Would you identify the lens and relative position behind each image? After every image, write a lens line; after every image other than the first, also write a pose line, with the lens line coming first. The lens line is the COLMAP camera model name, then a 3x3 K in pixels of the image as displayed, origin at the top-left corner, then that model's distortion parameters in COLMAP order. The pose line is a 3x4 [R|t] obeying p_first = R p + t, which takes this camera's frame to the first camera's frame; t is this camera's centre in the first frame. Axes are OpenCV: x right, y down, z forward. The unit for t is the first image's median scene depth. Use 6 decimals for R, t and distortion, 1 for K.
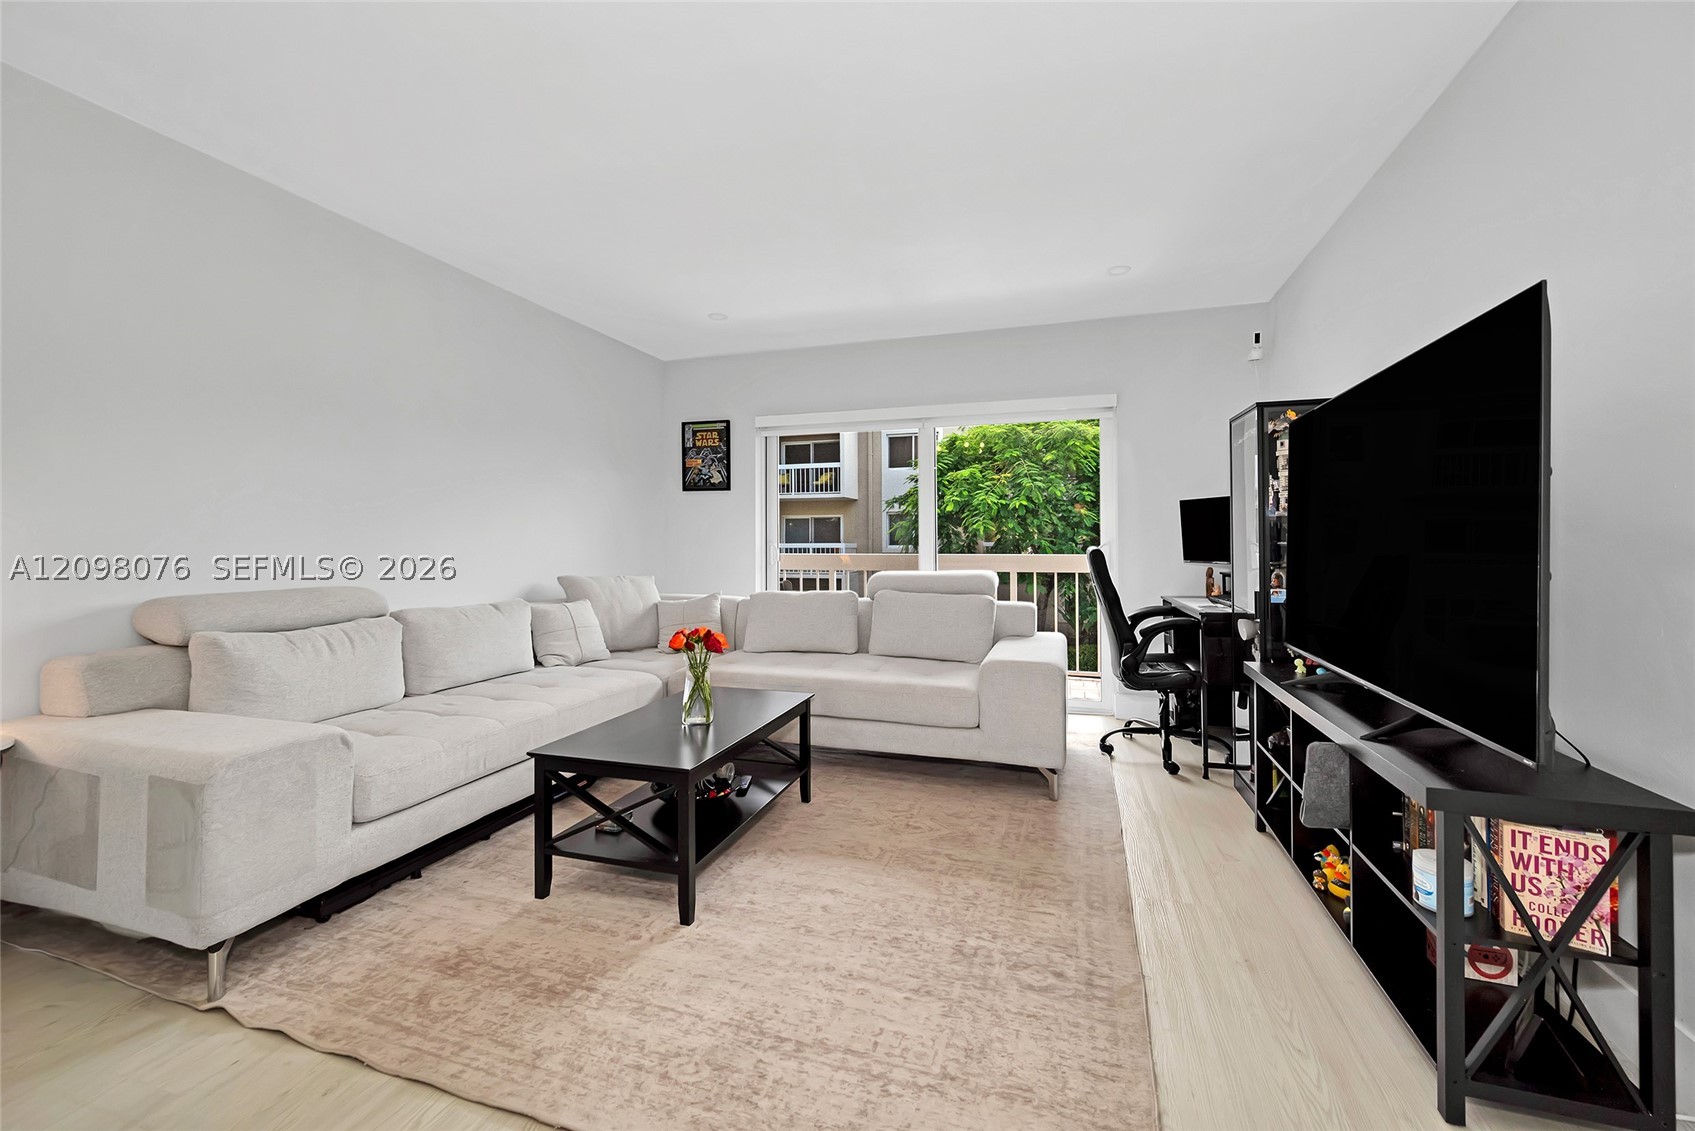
lens RADIAL K [[669.0, 0, 852.3], [0, 669.0, 548.5], [0, 0, 1]] dist [0.000201, 0.000155]
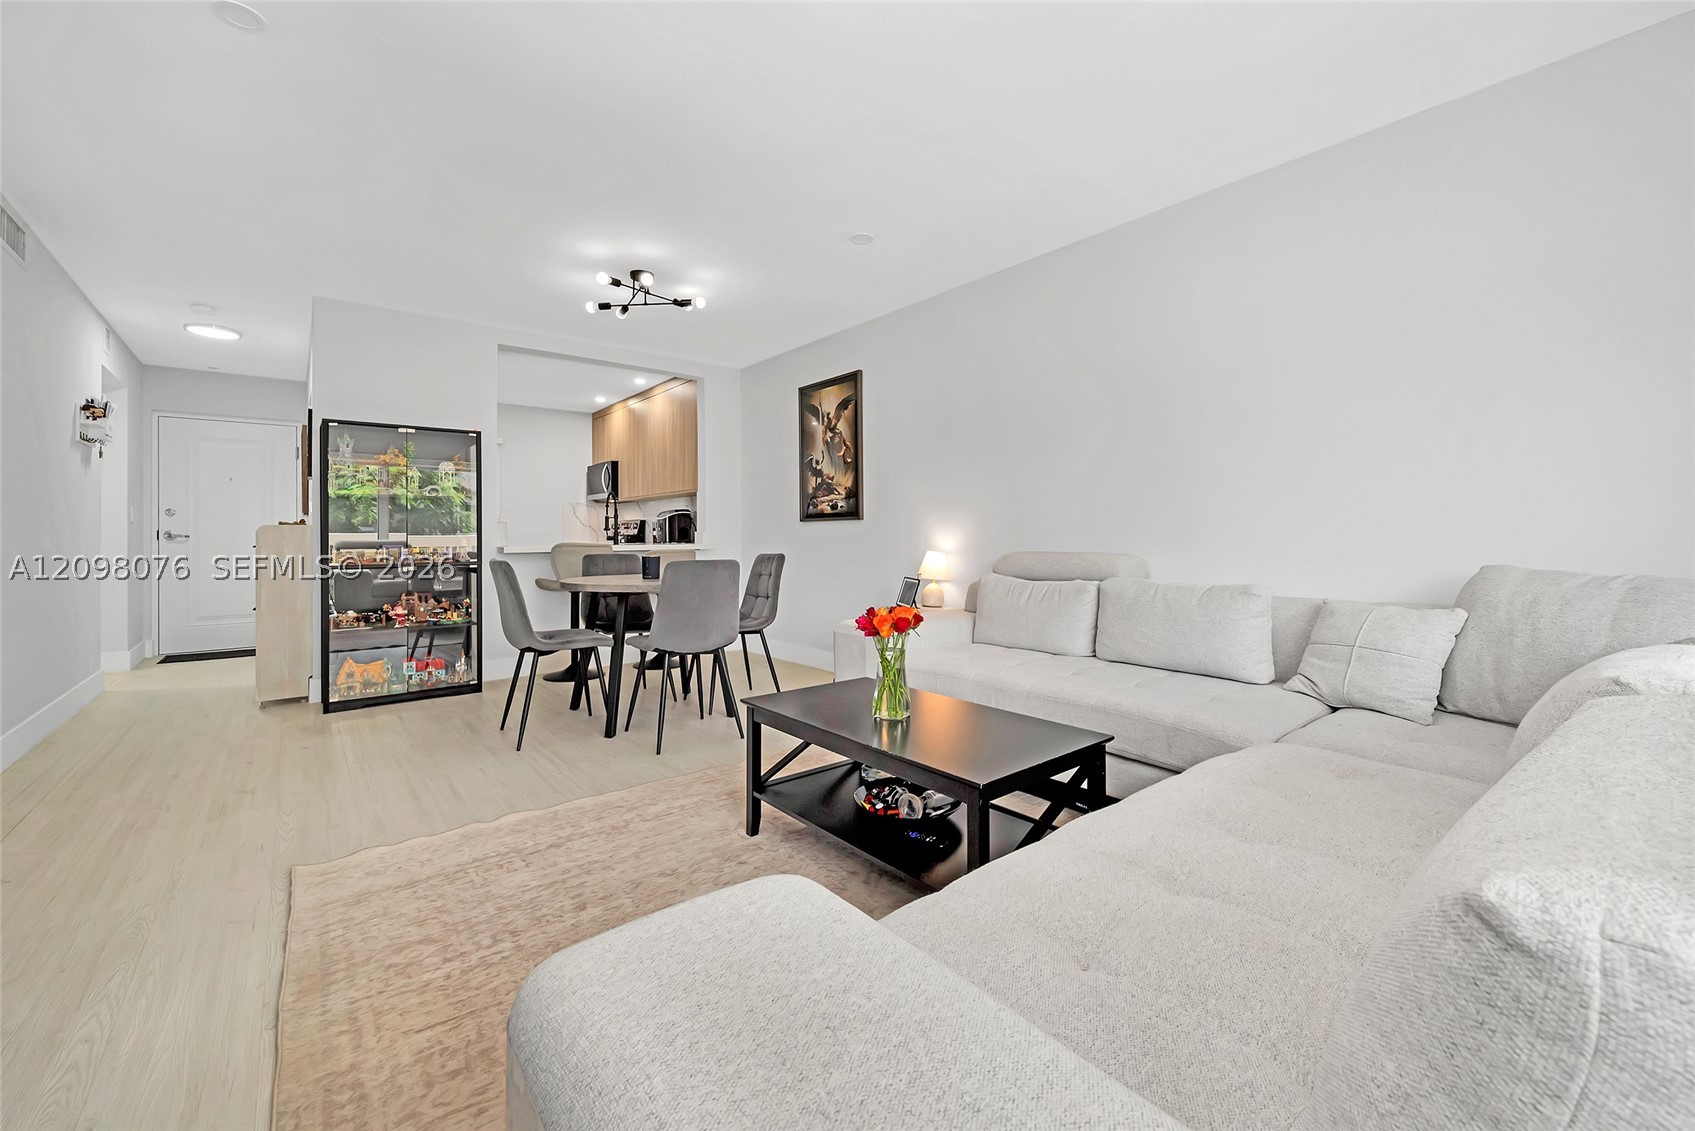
lens RADIAL K [[669.0, 0, 852.3], [0, 669.0, 548.5], [0, 0, 1]] dist [0.000201, 0.000155]
pose [[-0.535672, 0.024181, -0.844080, 0.467374], [-0.003382, 0.999520, 0.030780, 0.012264], [0.844419, 0.019343, -0.535334, 1.285578]]
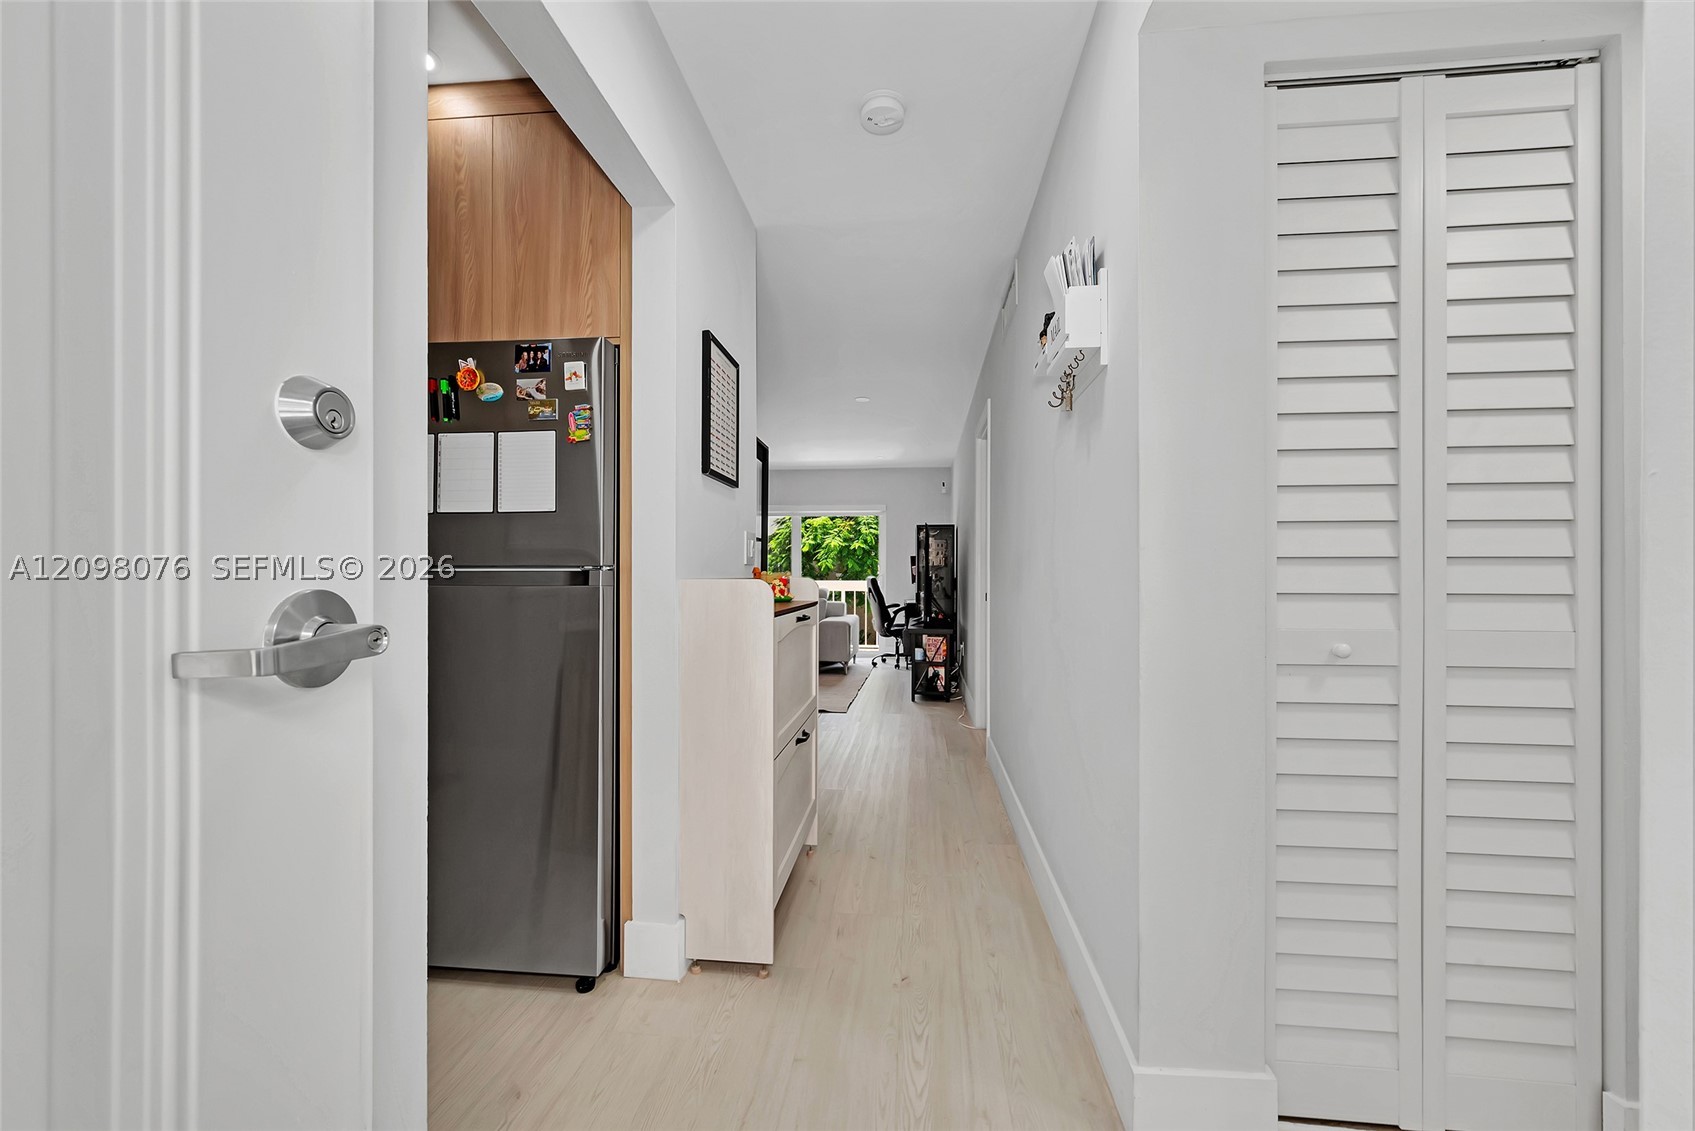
lens RADIAL K [[674.7, 0, 847.5], [0, 674.7, 565.5], [0, 0, 1]] dist [0.000490, 0.000105]
pose [[0.979387, 0.009117, 0.201788, -0.243691], [-0.005618, 0.999824, -0.017907, -0.000487], [-0.201916, 0.016404, 0.979265, -1.682688]]
